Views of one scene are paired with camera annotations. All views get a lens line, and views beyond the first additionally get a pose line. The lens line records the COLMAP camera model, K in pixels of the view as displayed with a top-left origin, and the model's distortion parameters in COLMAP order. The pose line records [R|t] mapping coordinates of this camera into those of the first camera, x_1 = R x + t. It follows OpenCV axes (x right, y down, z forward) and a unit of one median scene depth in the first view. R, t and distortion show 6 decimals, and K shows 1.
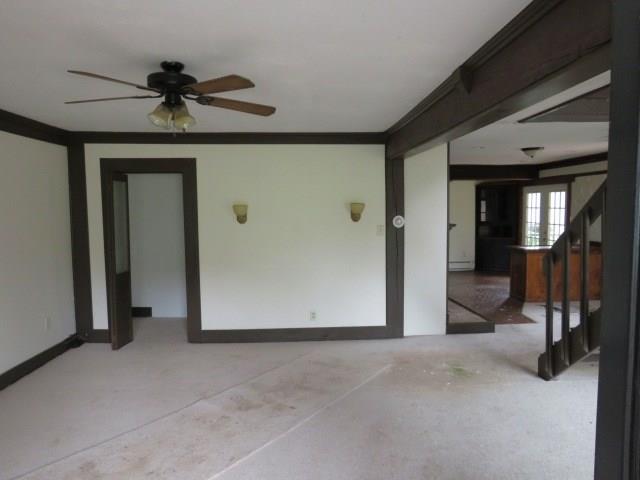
lens RADIAL K [[447.1, 0, 315.5], [0, 447.1, 240.3], [0, 0, 1]] dist [-0.015413, -0.005977]
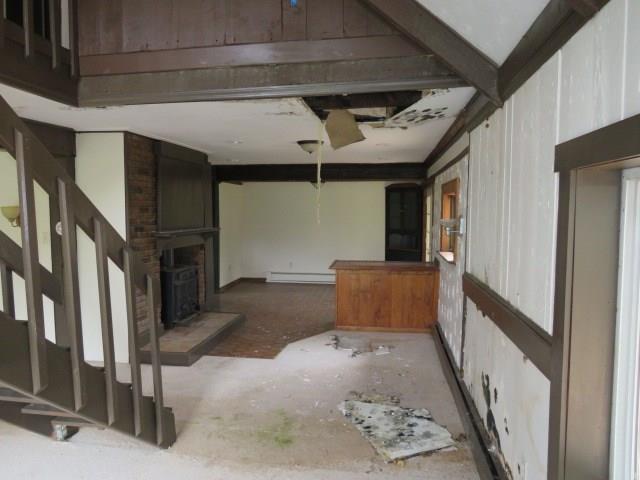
lens RADIAL K [[447.1, 0, 315.5], [0, 447.1, 240.3], [0, 0, 1]] dist [-0.015413, -0.005977]
pose [[0.977975, 0.026894, -0.206981, 0.670023], [-0.028405, 0.999587, -0.004330, -0.022693], [0.206779, 0.010114, 0.978335, 0.209613]]
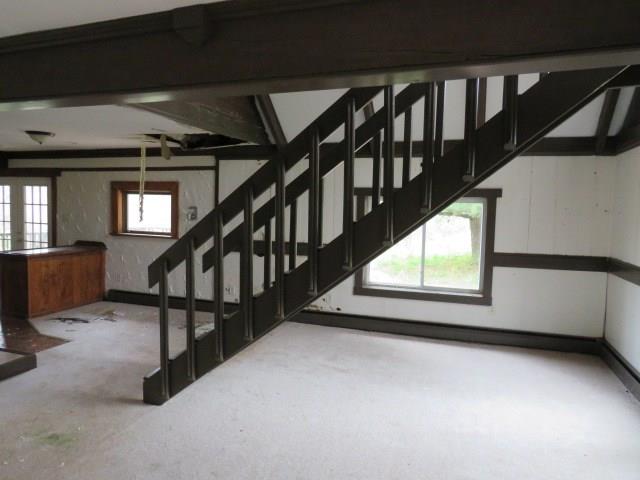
lens RADIAL K [[447.1, 0, 315.5], [0, 447.1, 240.3], [0, 0, 1]] dist [-0.015413, -0.005977]
pose [[0.369977, -0.045156, 0.927943, -0.096458], [0.036422, 0.998755, 0.034080, -0.015824], [-0.928327, 0.021189, 0.371161, 0.221173]]
